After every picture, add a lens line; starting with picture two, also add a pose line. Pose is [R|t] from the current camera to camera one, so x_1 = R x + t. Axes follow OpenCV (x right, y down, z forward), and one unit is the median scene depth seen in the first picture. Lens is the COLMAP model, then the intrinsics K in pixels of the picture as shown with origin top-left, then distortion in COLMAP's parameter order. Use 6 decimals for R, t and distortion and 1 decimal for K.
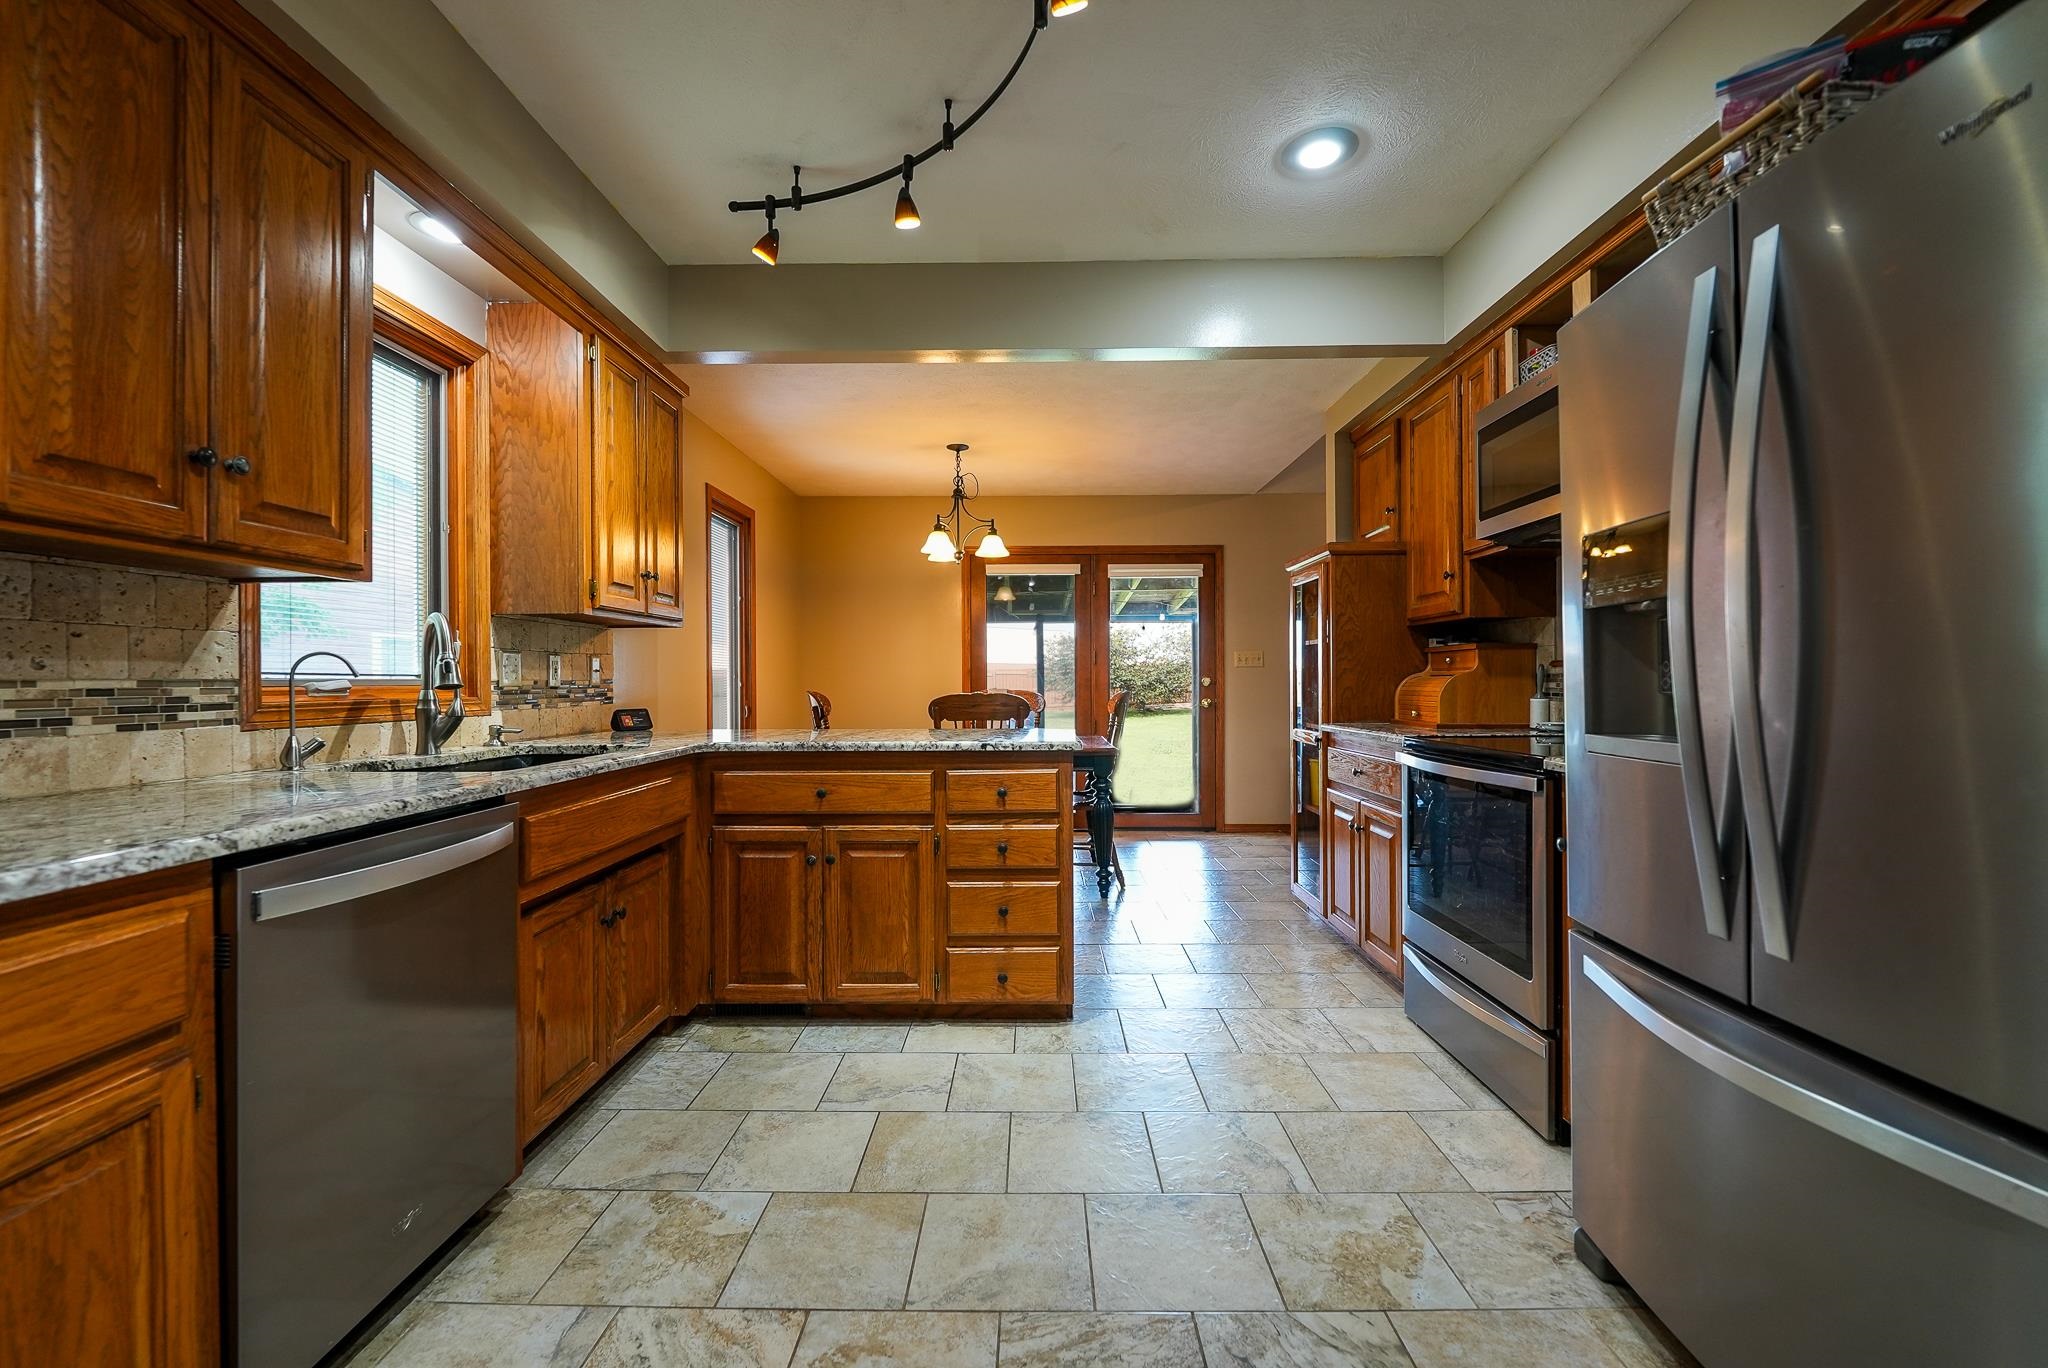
lens RADIAL K [[833.0, 0, 1024.0], [0, 833.0, 684.0], [0, 0, 1]] dist [-0.002776, -0.004901]
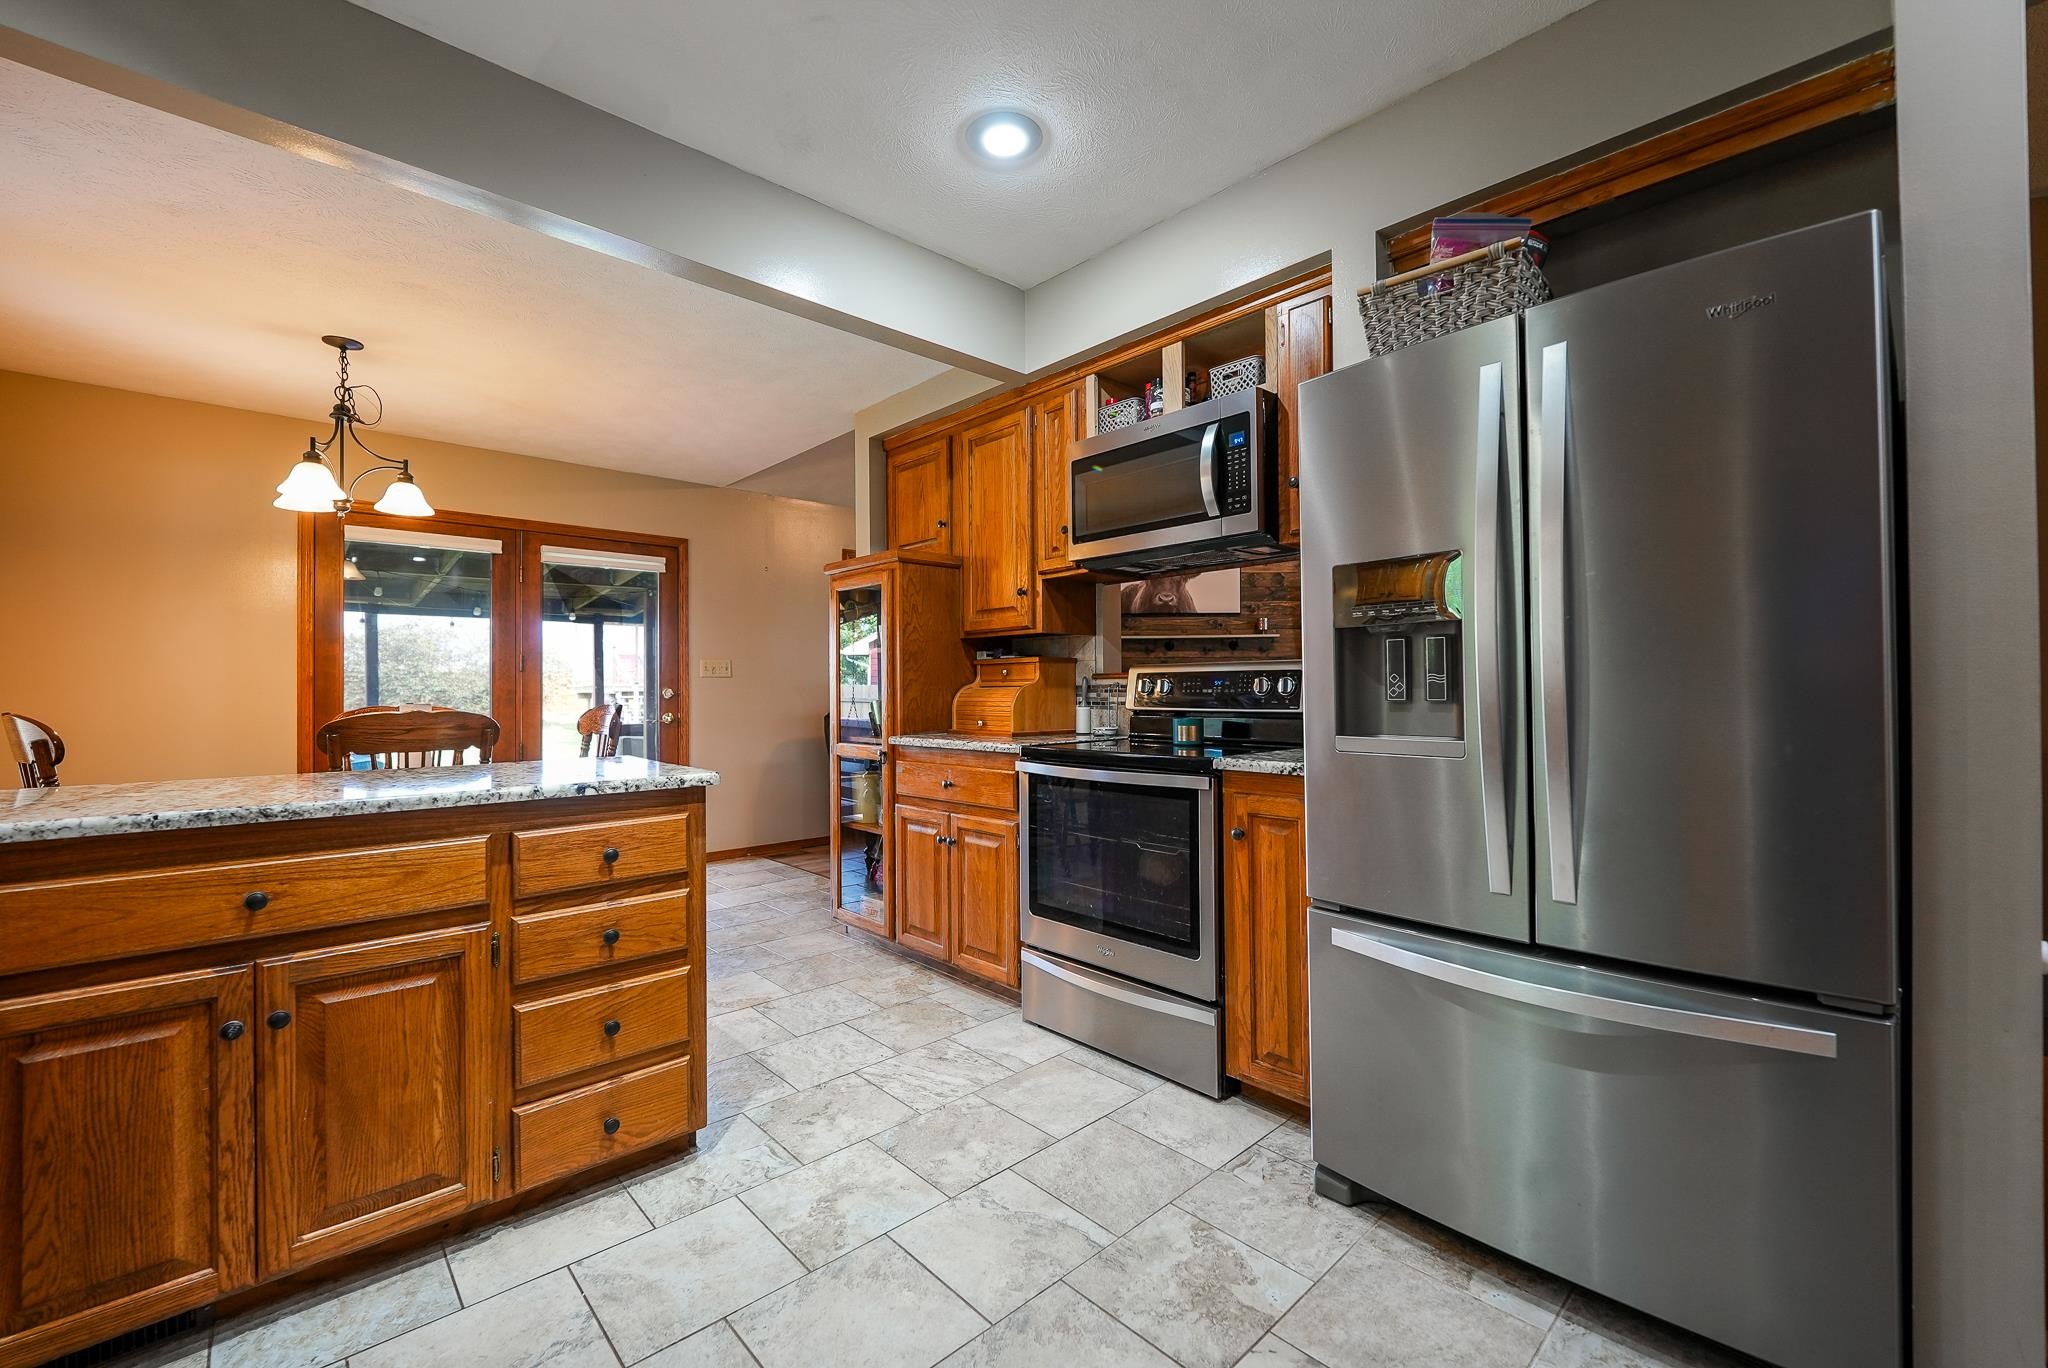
lens RADIAL K [[833.0, 0, 1024.0], [0, 833.0, 684.0], [0, 0, 1]] dist [-0.002776, -0.004901]
pose [[0.724216, 0.004112, 0.689560, -0.250435], [0.005719, 0.999912, -0.011969, -0.000609], [-0.689549, 0.012612, 0.724129, 0.262176]]
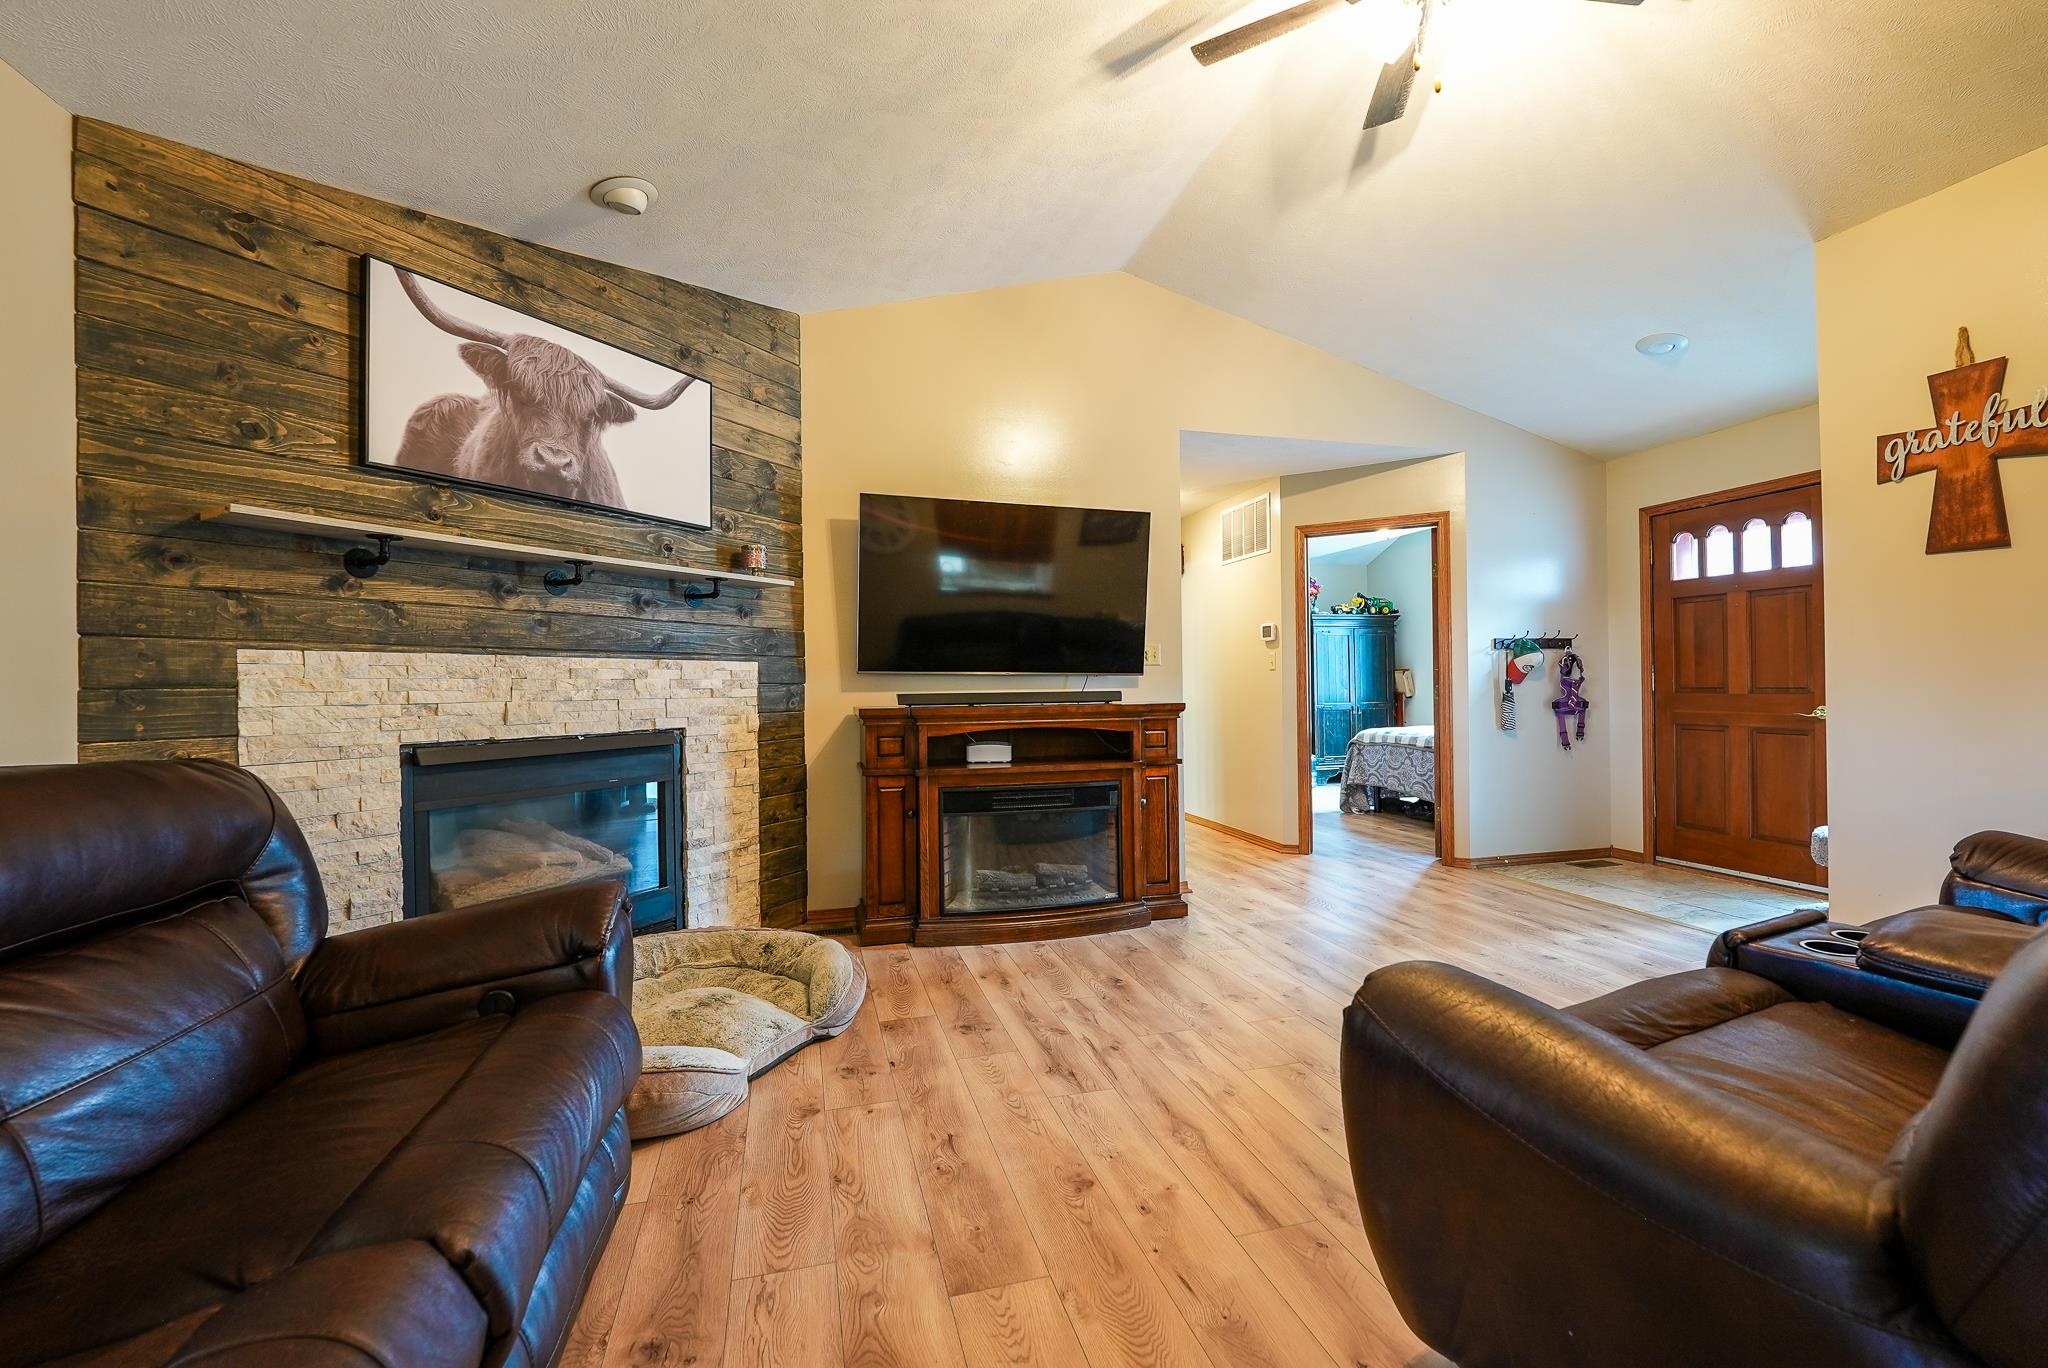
lens RADIAL K [[833.0, 0, 1024.0], [0, 833.0, 684.0], [0, 0, 1]] dist [-0.002776, -0.004901]
pose [[-0.276279, 0.007251, 0.961050, 0.807474], [0.014115, 0.999894, -0.003486, -0.011532], [-0.960974, 0.012602, -0.276352, 1.662212]]
